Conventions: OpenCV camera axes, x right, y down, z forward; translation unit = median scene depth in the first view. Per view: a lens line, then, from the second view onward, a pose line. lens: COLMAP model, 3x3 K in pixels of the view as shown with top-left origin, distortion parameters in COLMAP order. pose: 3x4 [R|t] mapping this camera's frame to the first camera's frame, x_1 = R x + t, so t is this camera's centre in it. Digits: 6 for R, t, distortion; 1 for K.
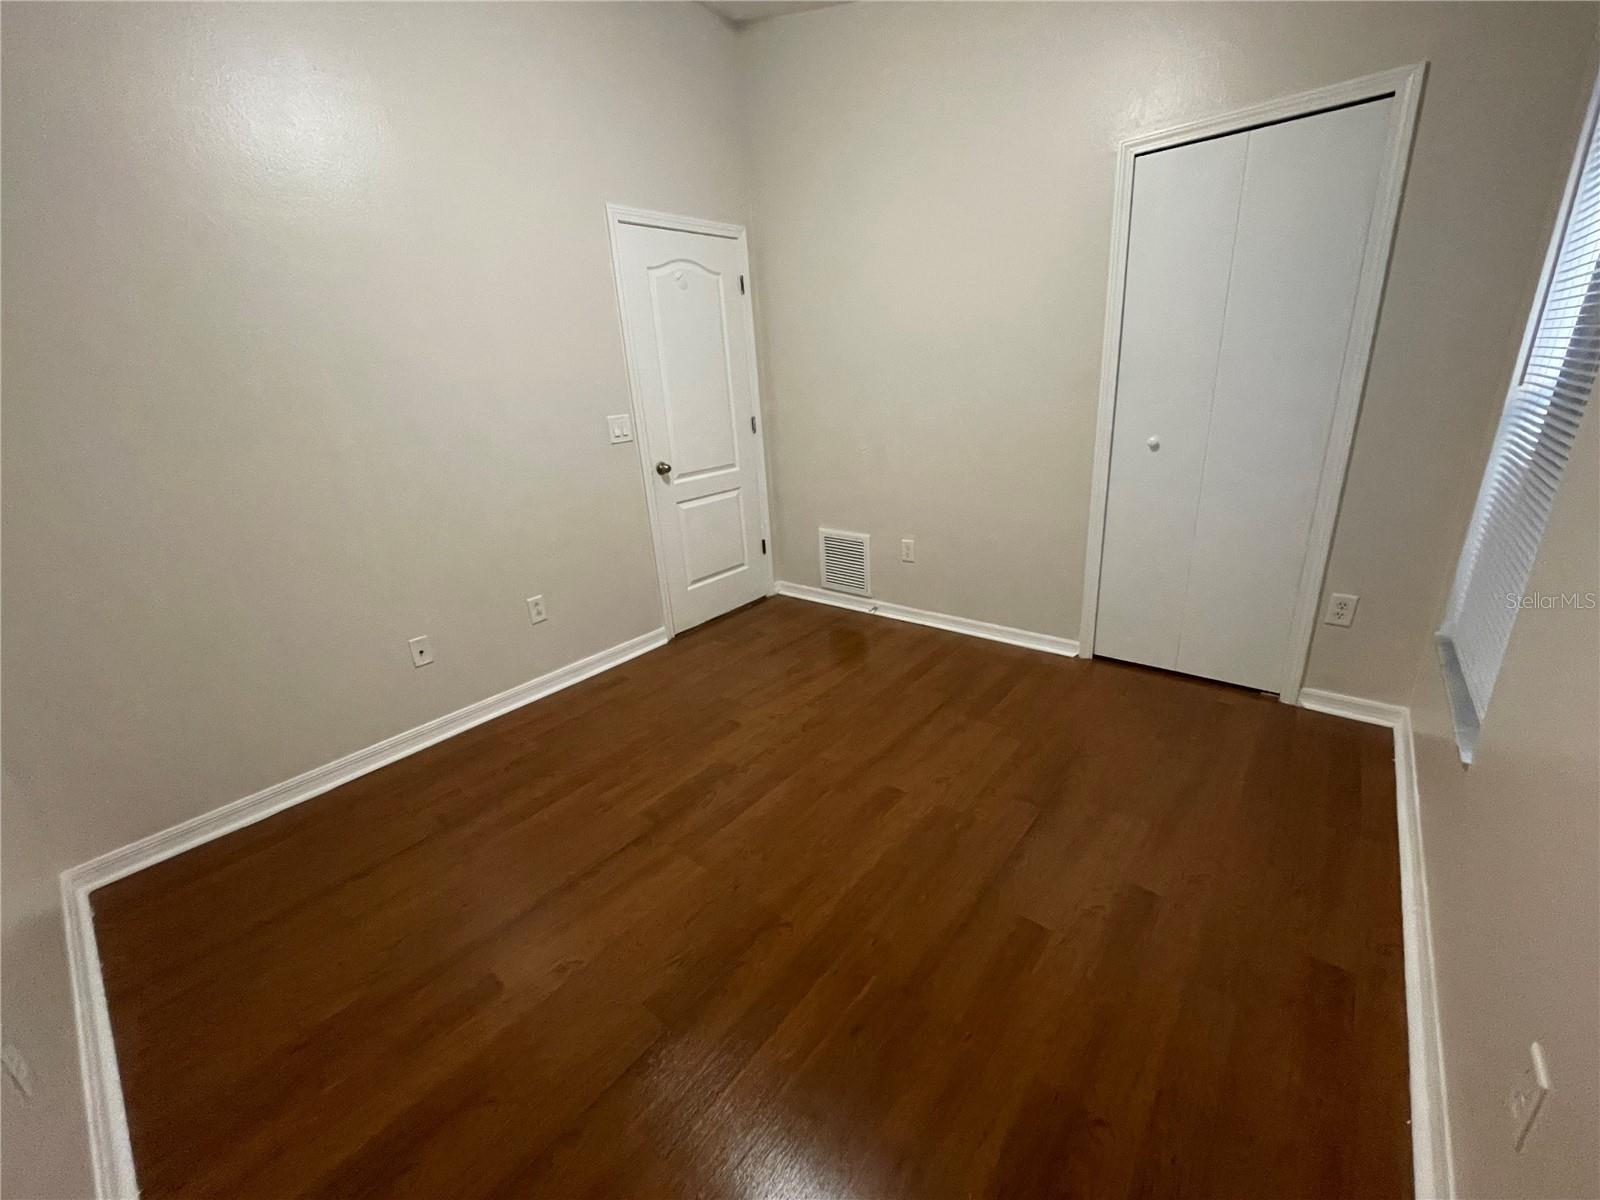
lens RADIAL K [[649.6, 0, 800.0], [0, 649.6, 600.0], [0, 0, 1]] dist [-0.000155, -0.000090]
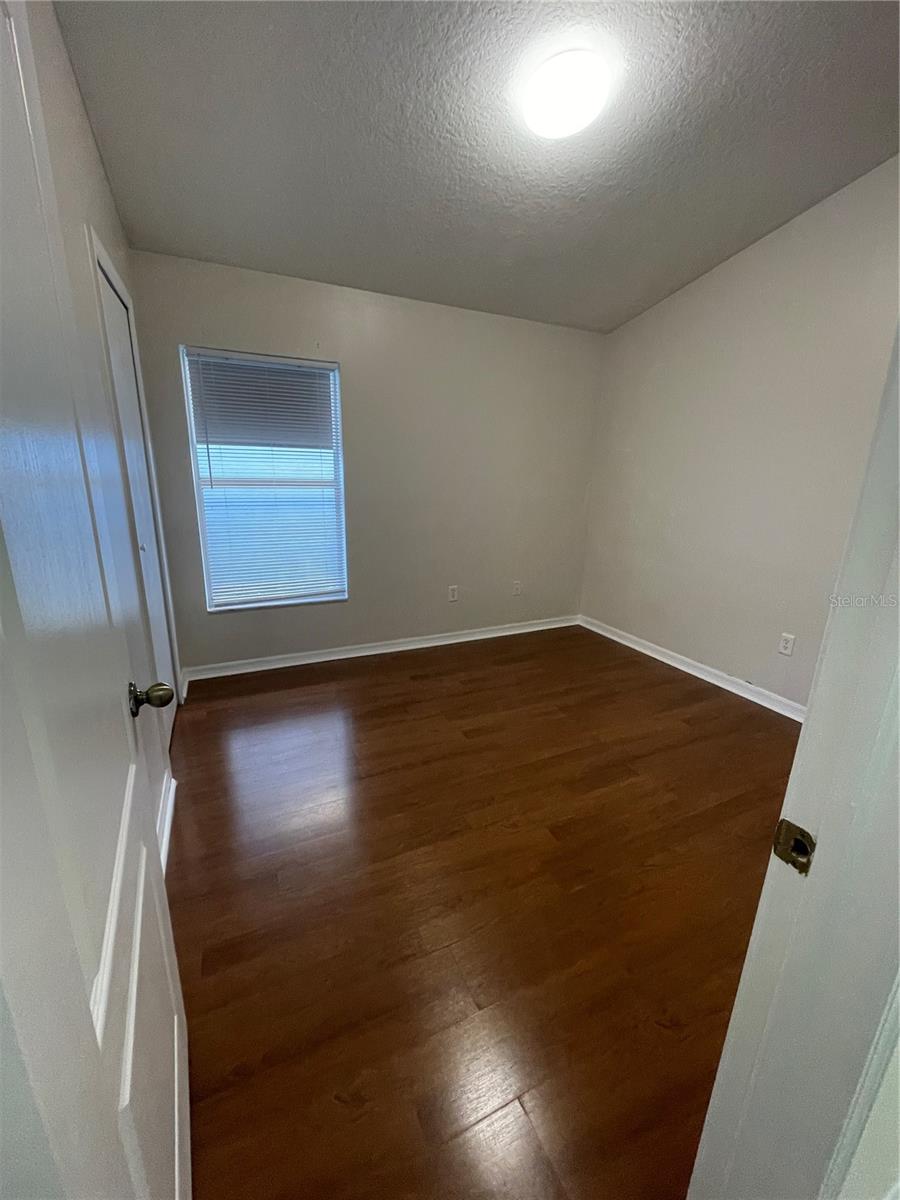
lens RADIAL K [[487.2, 0, 450.0], [0, 487.2, 600.0], [0, 0, 1]] dist [-0.000155, -0.000090]
pose [[-0.907507, -0.071924, 0.413834, -0.274979], [0.169249, 0.839096, 0.516984, -0.579925], [-0.384430, 0.539207, -0.749312, 1.691488]]
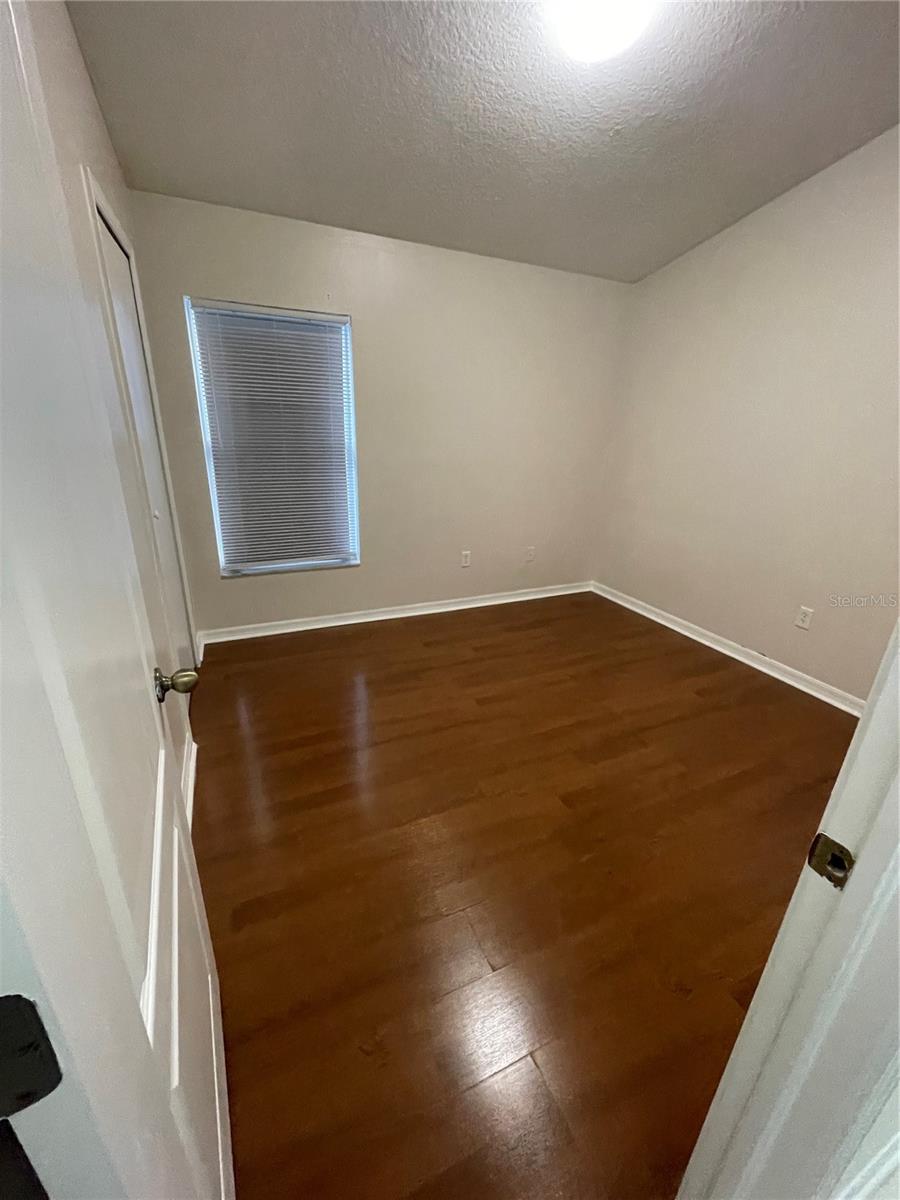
lens RADIAL K [[487.2, 0, 450.0], [0, 487.2, 600.0], [0, 0, 1]] dist [-0.000155, -0.000090]
pose [[-0.899627, -0.119520, 0.419983, -0.254549], [0.167470, 0.793821, 0.584639, -0.597890], [-0.403267, 0.596291, -0.694127, 1.675745]]
